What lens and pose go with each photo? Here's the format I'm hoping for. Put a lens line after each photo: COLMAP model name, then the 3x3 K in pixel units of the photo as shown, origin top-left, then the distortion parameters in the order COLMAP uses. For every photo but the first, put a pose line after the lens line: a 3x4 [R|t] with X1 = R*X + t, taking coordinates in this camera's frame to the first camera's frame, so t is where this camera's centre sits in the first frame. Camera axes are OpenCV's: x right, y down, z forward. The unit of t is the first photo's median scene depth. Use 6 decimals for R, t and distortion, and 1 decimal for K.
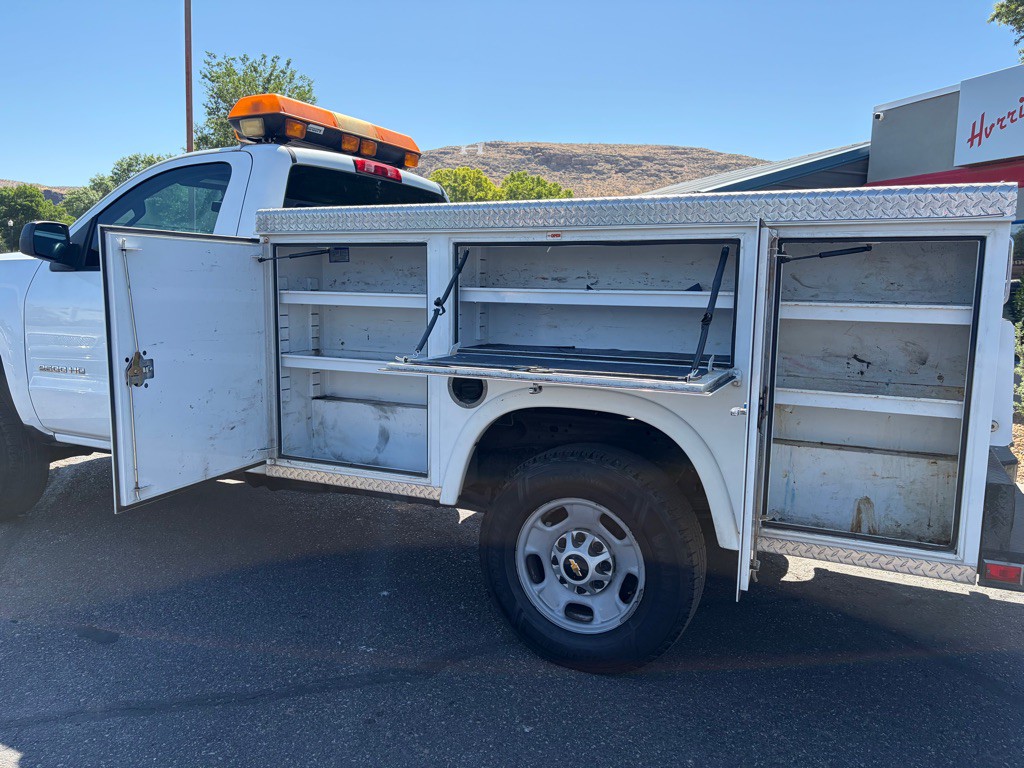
lens RADIAL K [[781.7, 0, 515.5], [0, 781.7, 378.8], [0, 0, 1]] dist [0.036477, -0.038285]
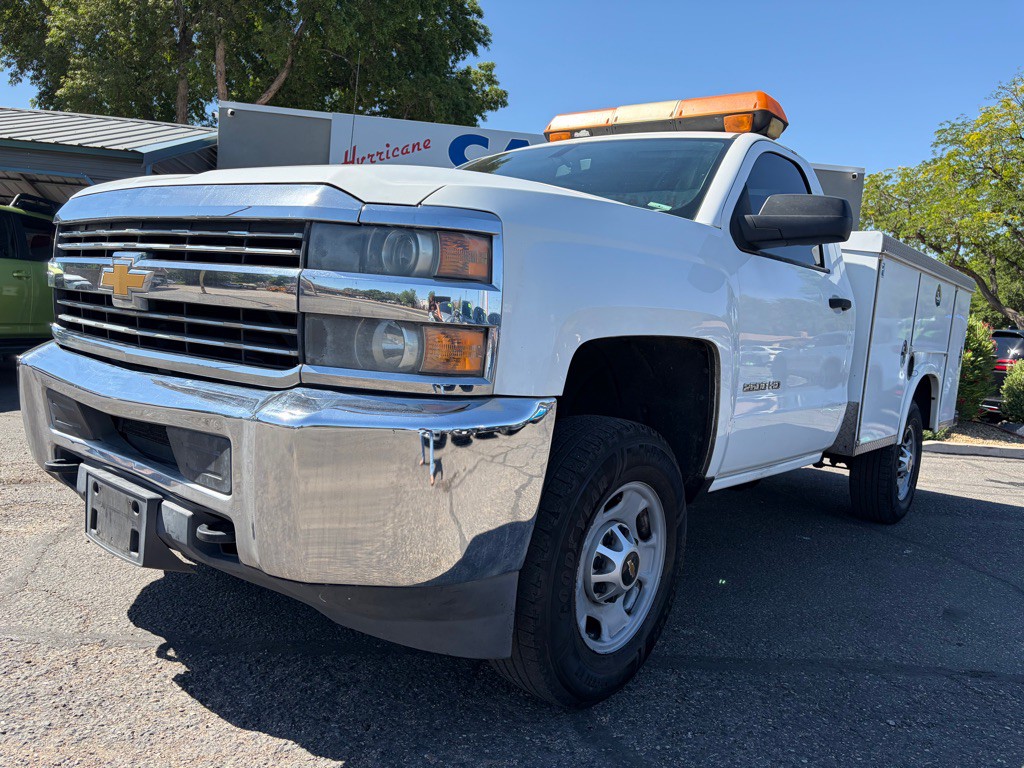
lens RADIAL K [[781.7, 0, 509.5], [0, 781.7, 378.6], [0, 0, 1]] dist [0.036477, -0.038285]
pose [[0.237889, -0.072221, 0.968604, -0.622036], [0.041666, 0.997073, 0.064110, -0.035293], [-0.970398, 0.025107, 0.240201, 0.482675]]
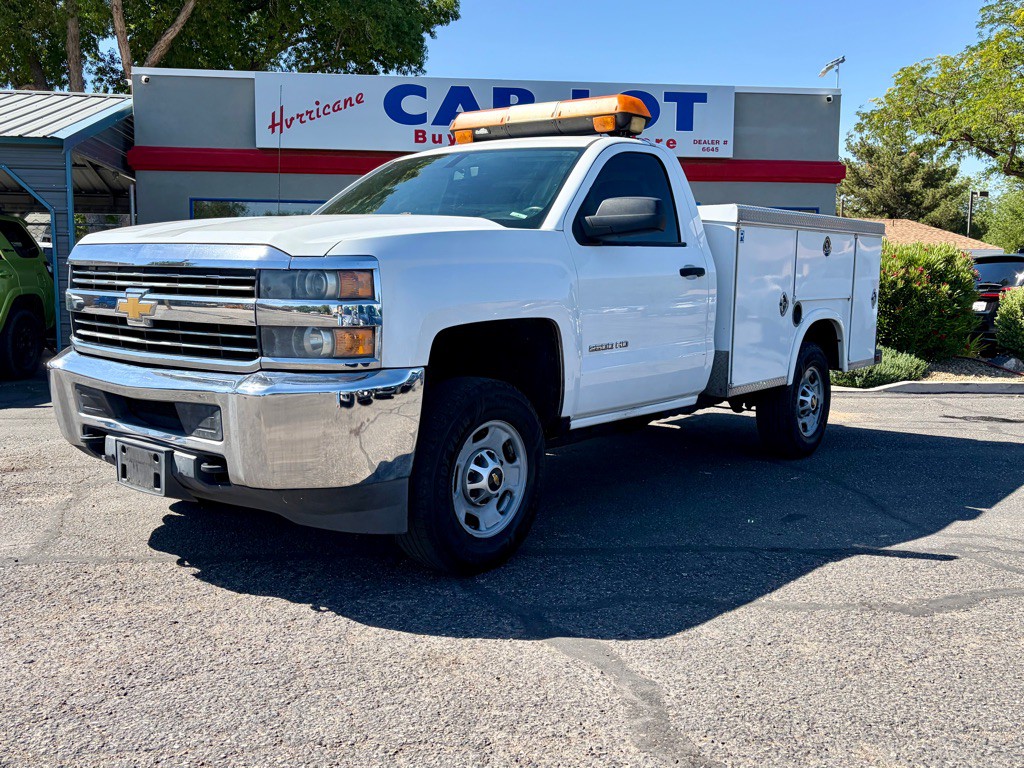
lens RADIAL K [[973.1, 0, 499.1], [0, 973.1, 373.1], [0, 0, 1]] dist [0.039137, 0.000000]
pose [[0.229111, -0.119444, 0.966044, -0.816269], [0.109663, 0.989292, 0.096310, -0.050382], [-0.967203, 0.083873, 0.239756, 0.386926]]
